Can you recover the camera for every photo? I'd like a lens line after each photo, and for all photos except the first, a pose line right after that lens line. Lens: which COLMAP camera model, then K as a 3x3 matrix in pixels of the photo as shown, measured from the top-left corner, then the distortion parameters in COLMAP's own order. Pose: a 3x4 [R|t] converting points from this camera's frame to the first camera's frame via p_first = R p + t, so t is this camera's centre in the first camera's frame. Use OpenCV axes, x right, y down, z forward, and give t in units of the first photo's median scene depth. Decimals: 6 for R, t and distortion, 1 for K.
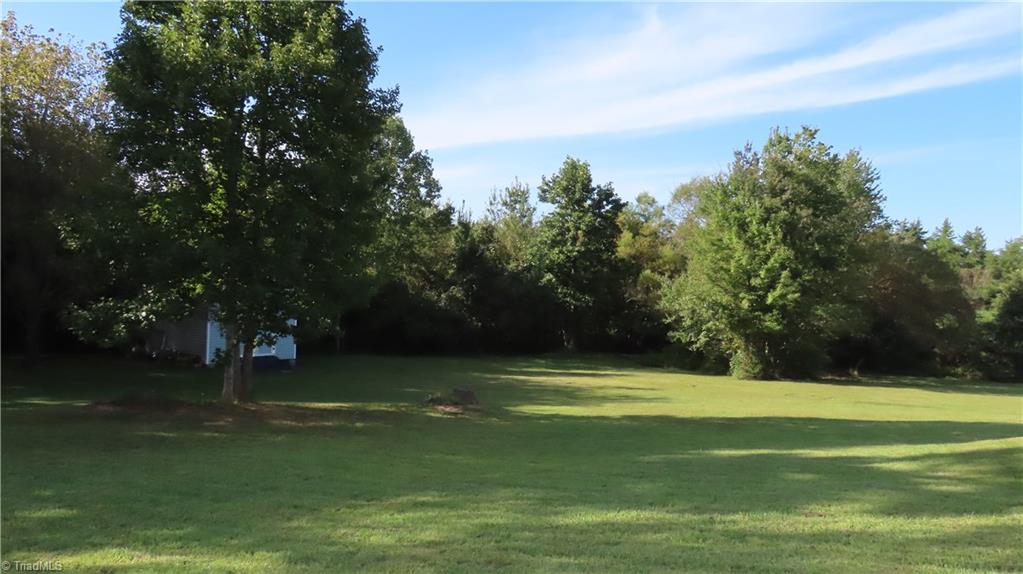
lens RADIAL K [[888.0, 0, 511.5], [0, 888.0, 287.0], [0, 0, 1]] dist [-0.008825, -0.002196]
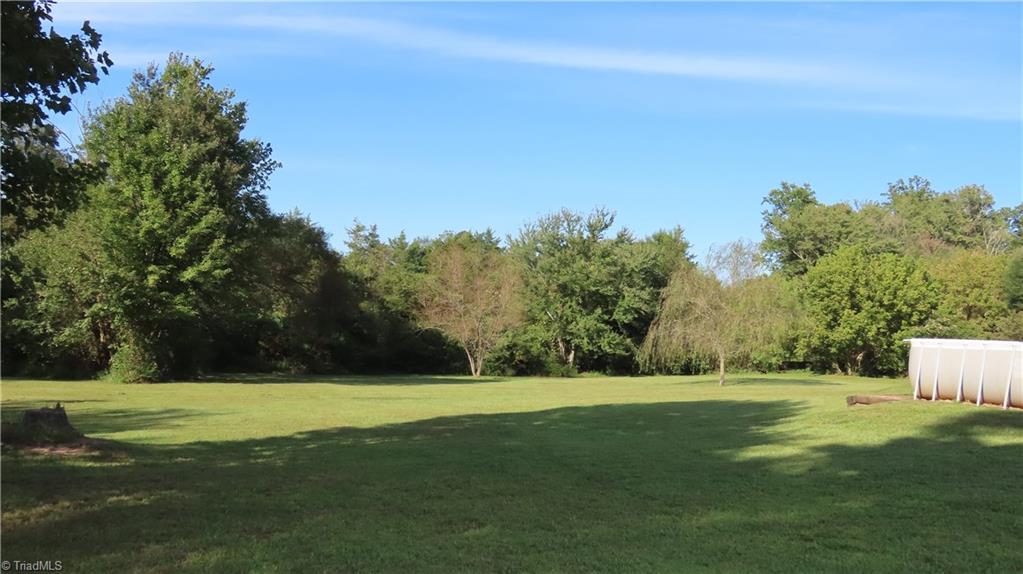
lens RADIAL K [[983.7, 0, 511.5], [0, 983.7, 287.0], [0, 0, 1]] dist [0.000364, 0.002055]
pose [[0.586144, 0.032464, 0.809556, -0.228419], [-0.036060, 0.999252, -0.013962, 0.025306], [-0.809404, -0.021008, 0.586876, 0.272397]]
